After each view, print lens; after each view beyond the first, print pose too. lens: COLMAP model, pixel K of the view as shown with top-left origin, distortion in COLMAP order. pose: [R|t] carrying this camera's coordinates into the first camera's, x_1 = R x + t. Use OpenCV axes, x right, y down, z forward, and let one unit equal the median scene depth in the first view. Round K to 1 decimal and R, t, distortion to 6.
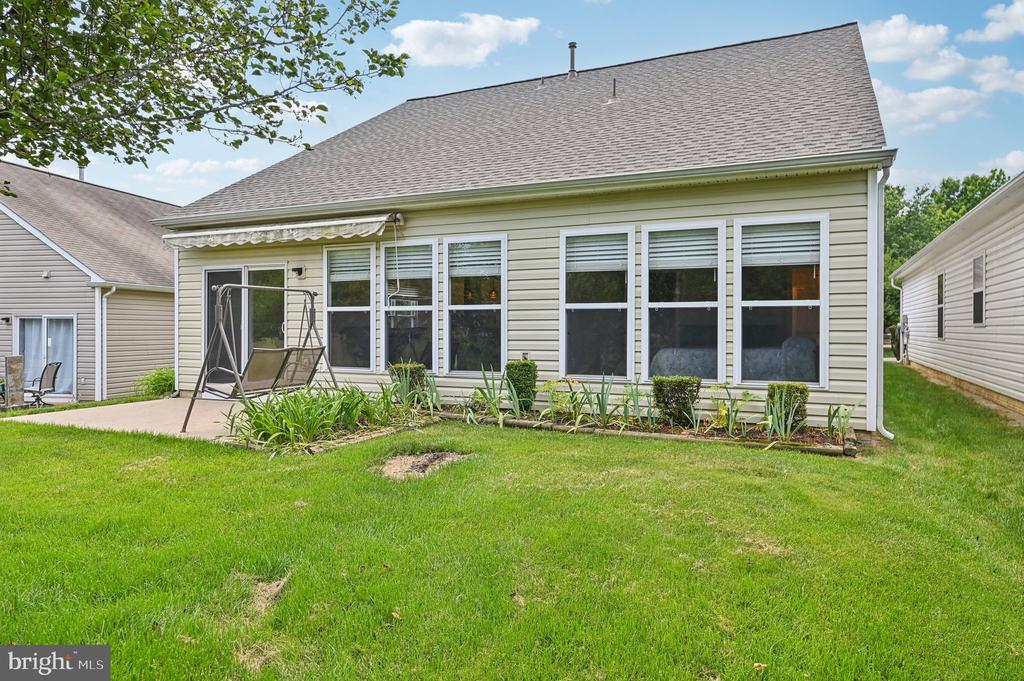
lens RADIAL K [[658.9, 0, 518.7], [0, 658.9, 330.8], [0, 0, 1]] dist [0.017913, -0.006972]
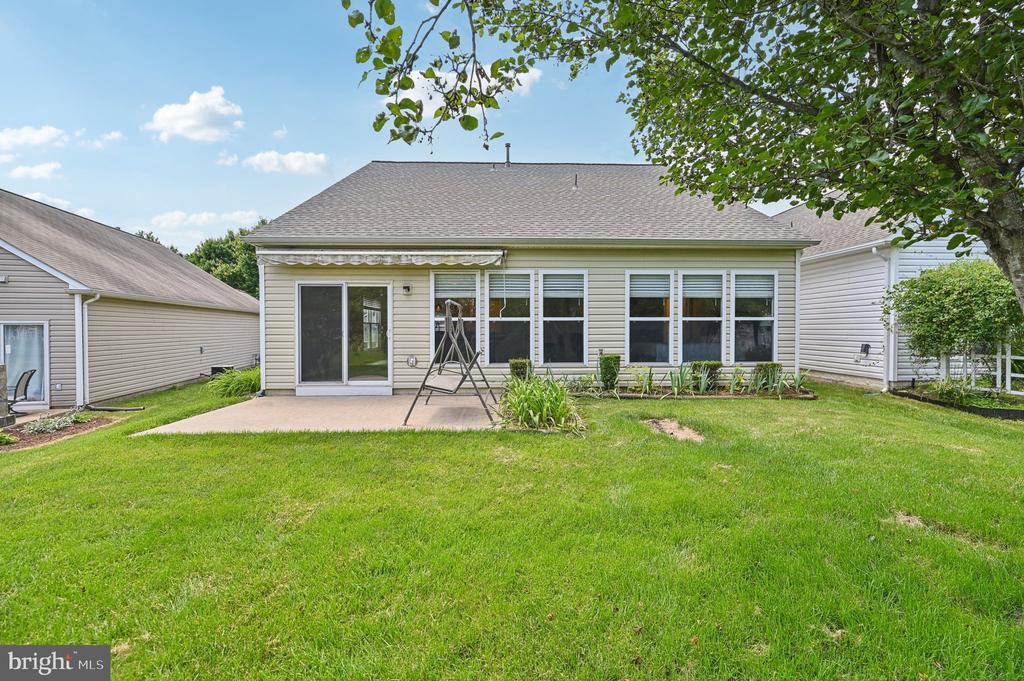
lens RADIAL K [[414.2, 0, 517.4], [0, 414.2, 333.6], [0, 0, 1]] dist [0.001827, -0.001523]
pose [[0.895253, -0.007581, 0.445493, -0.557536], [0.005422, 0.999967, 0.006120, -0.009289], [-0.445525, -0.003063, 0.895264, 0.221270]]
